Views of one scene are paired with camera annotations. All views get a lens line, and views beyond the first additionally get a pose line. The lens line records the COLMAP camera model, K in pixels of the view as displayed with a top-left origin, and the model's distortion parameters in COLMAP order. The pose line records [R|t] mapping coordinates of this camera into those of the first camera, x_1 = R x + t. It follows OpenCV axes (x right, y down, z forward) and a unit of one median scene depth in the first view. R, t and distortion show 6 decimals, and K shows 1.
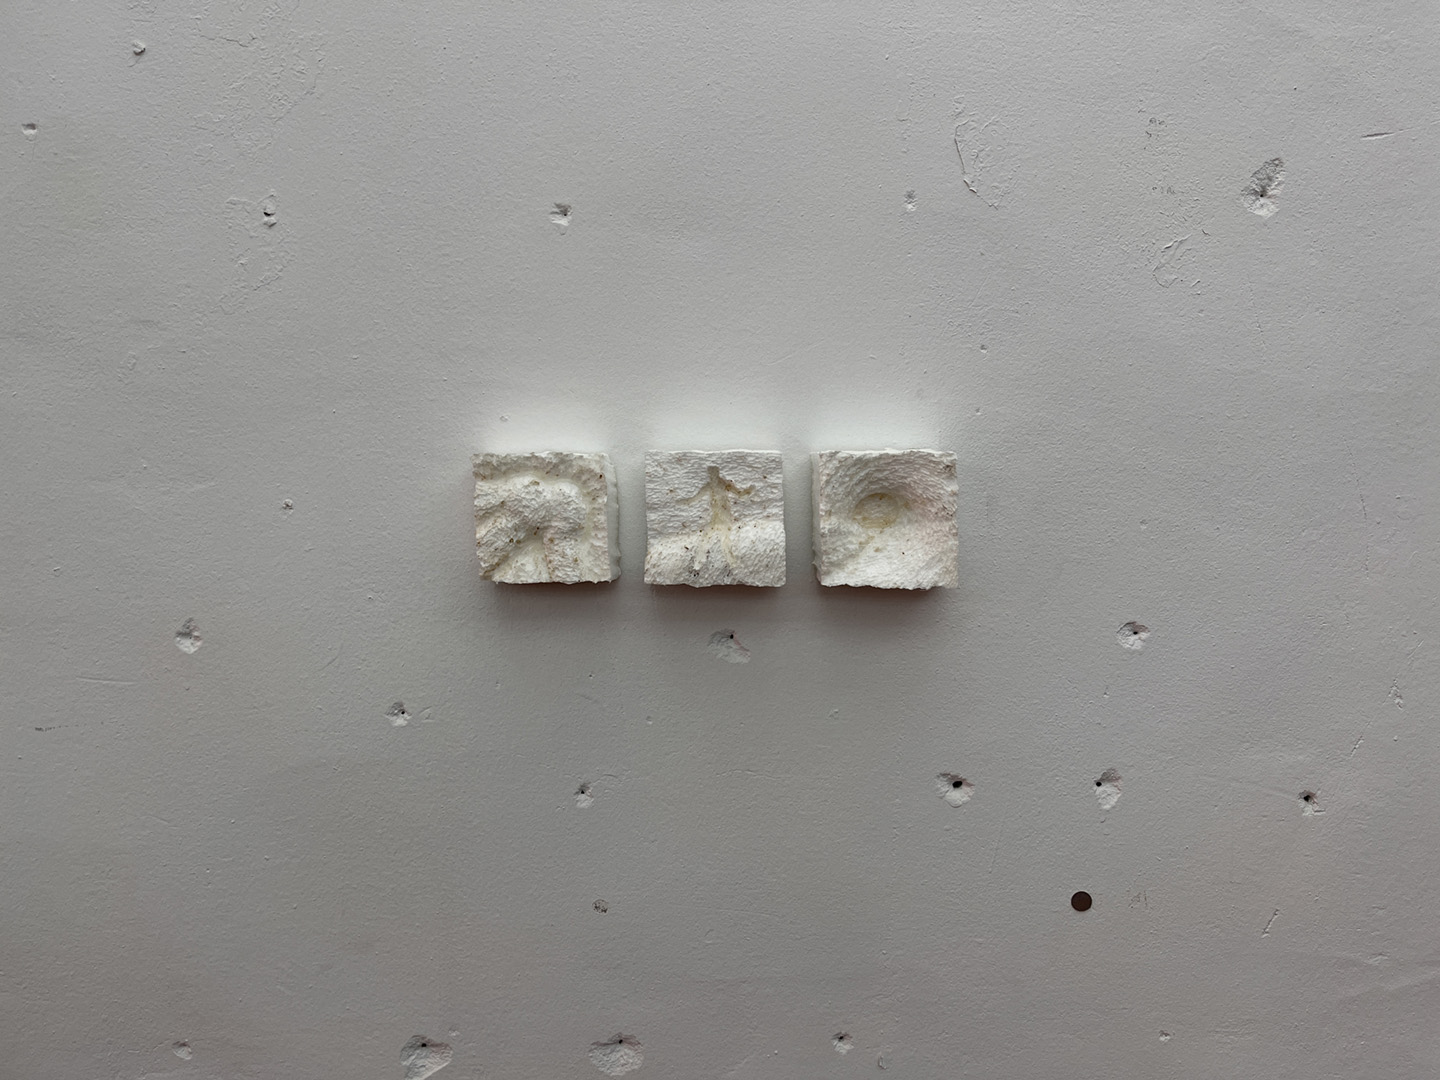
lens RADIAL K [[1152.0, 0, 720.5], [0, 1152.0, 539.2], [0, 0, 1]] dist [0.037675, -0.018685]
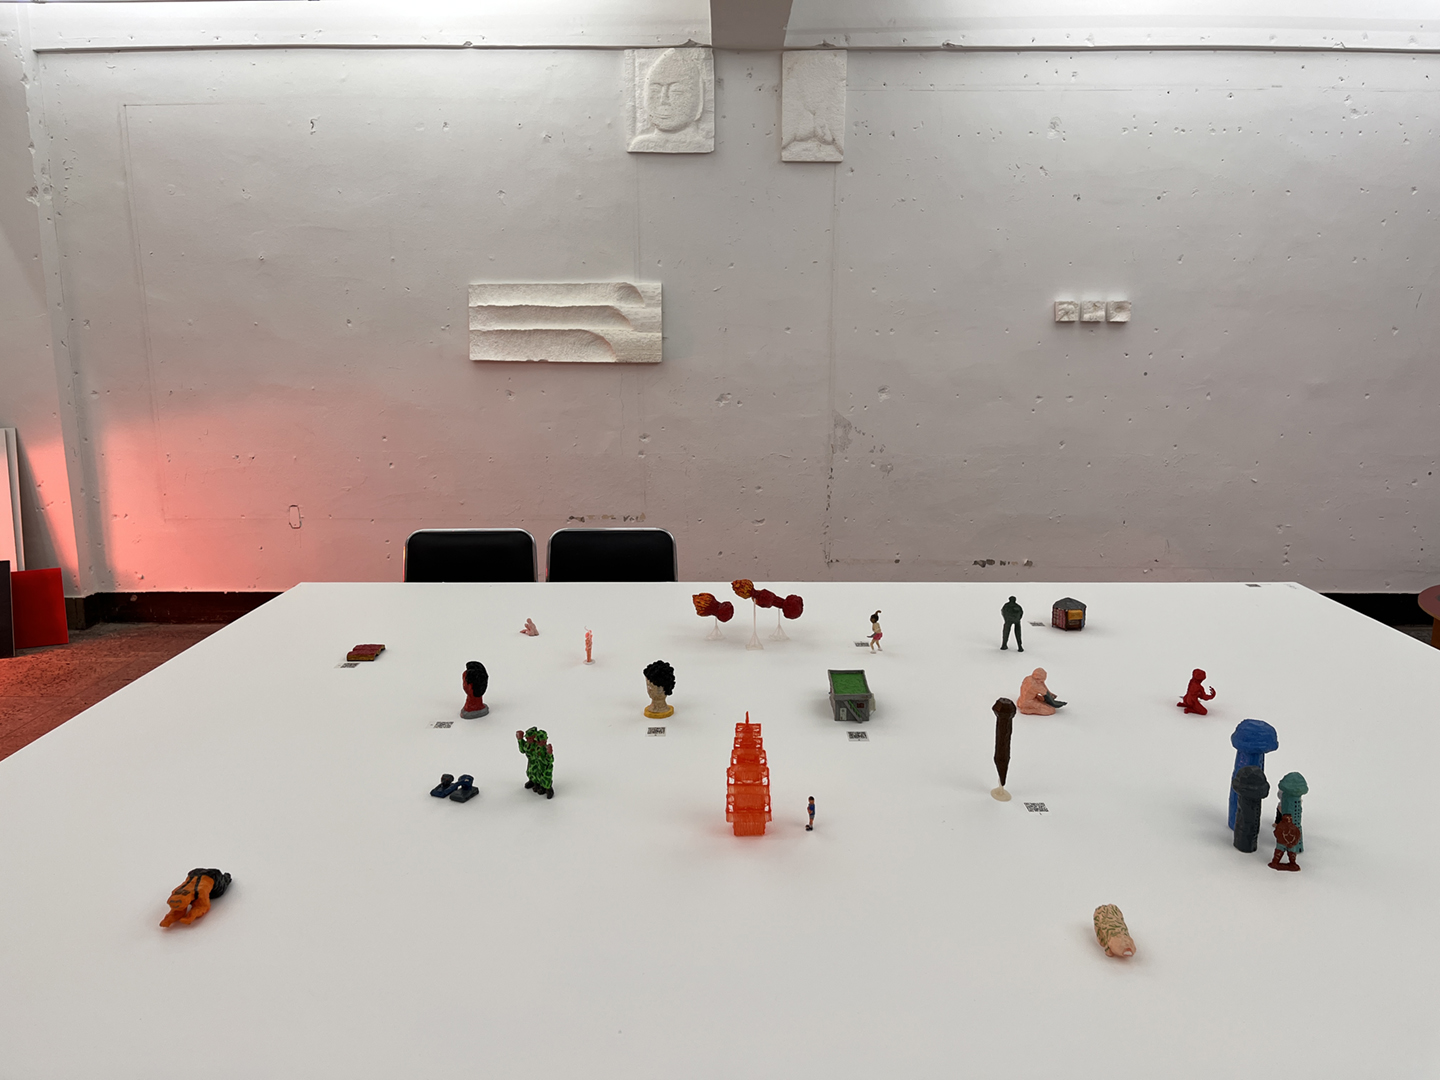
lens RADIAL K [[1152.0, 0, 717.2], [0, 1152.0, 538.8], [0, 0, 1]] dist [0.037675, -0.018685]
pose [[0.999845, 0.004907, -0.016905, -2.046283], [-0.002512, 0.990307, 0.138875, 0.359897], [0.017422, -0.138811, 0.990166, -5.806627]]
